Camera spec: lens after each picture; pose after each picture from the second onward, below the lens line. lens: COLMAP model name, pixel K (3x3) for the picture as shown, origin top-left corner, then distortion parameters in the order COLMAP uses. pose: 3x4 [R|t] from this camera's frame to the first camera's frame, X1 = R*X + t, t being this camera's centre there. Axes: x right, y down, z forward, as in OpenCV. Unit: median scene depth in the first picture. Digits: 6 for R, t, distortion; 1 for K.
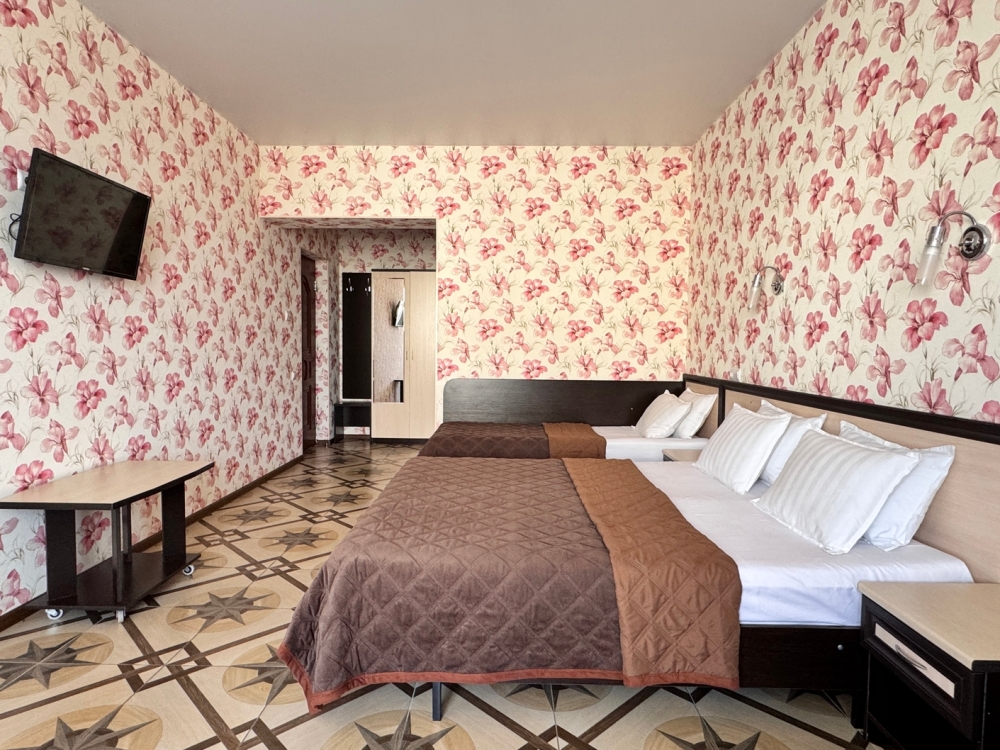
lens RADIAL K [[604.2, 0, 470.5], [0, 604.2, 375.7], [0, 0, 1]] dist [-0.006456, 0.006307]
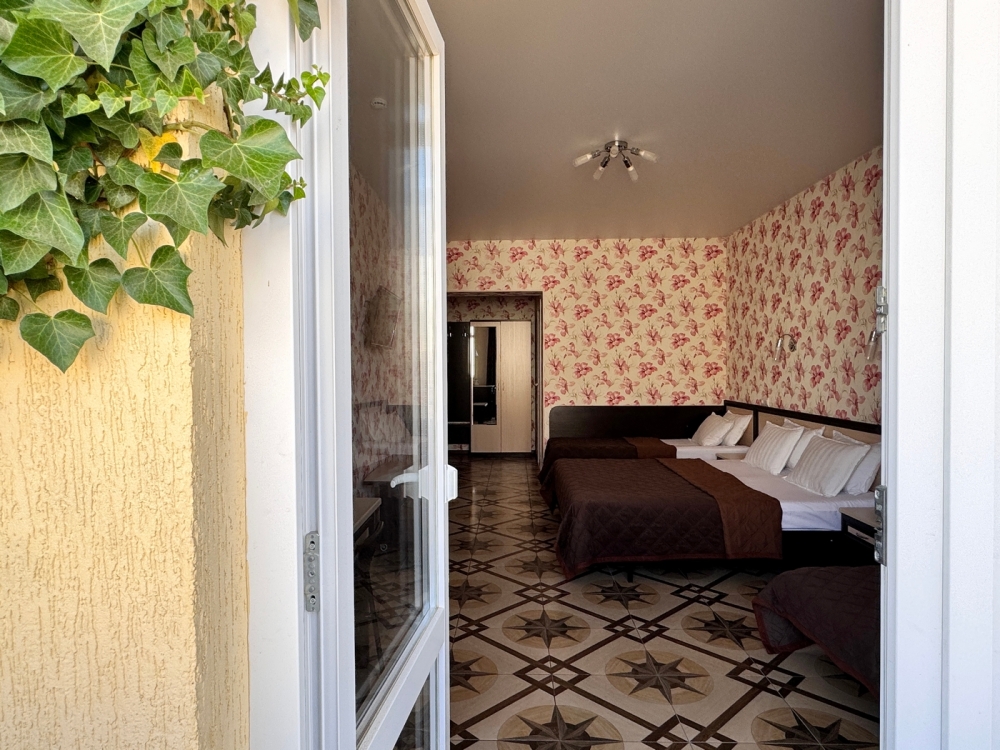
lens RADIAL K [[604.2, 0, 473.3], [0, 604.2, 377.1], [0, 0, 1]] dist [-0.006456, 0.006307]
pose [[0.999815, -0.015939, -0.010725, -0.243491], [0.015579, 0.999339, -0.032831, -0.022792], [0.011241, 0.032658, 0.999403, -0.458771]]
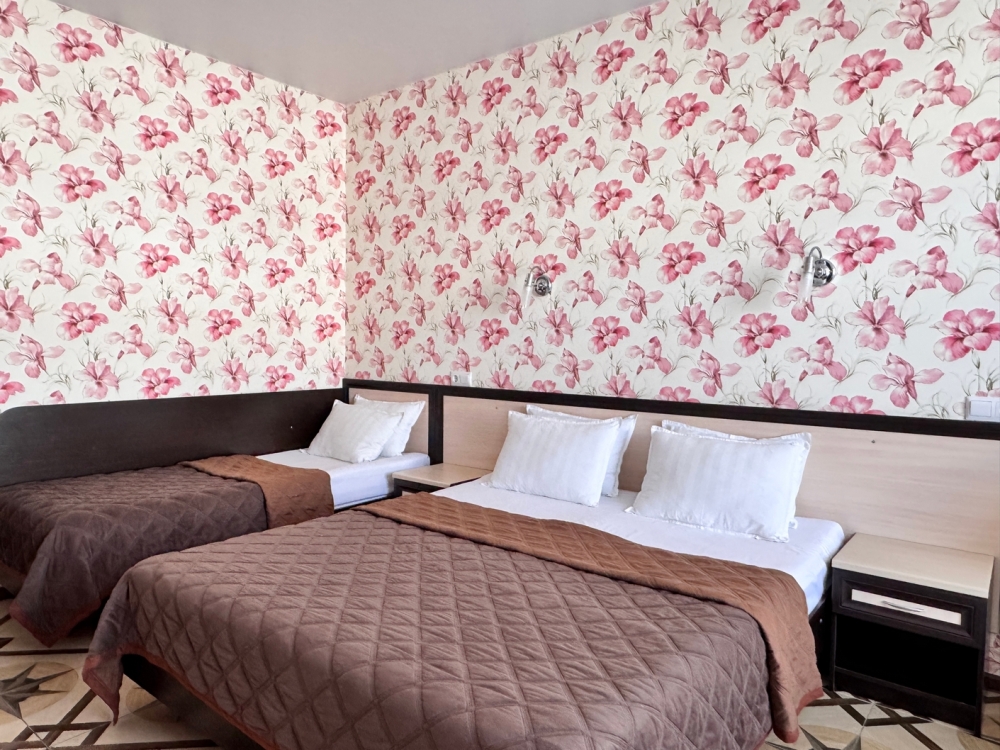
lens RADIAL K [[710.5, 0, 498.3], [0, 710.5, 367.4], [0, 0, 1]] dist [0.053149, 0.004348]
pose [[0.597446, -0.035071, 0.801142, -0.360851], [0.036890, 0.999188, 0.016230, -0.031637], [-0.801060, 0.019858, 0.598255, 0.289280]]
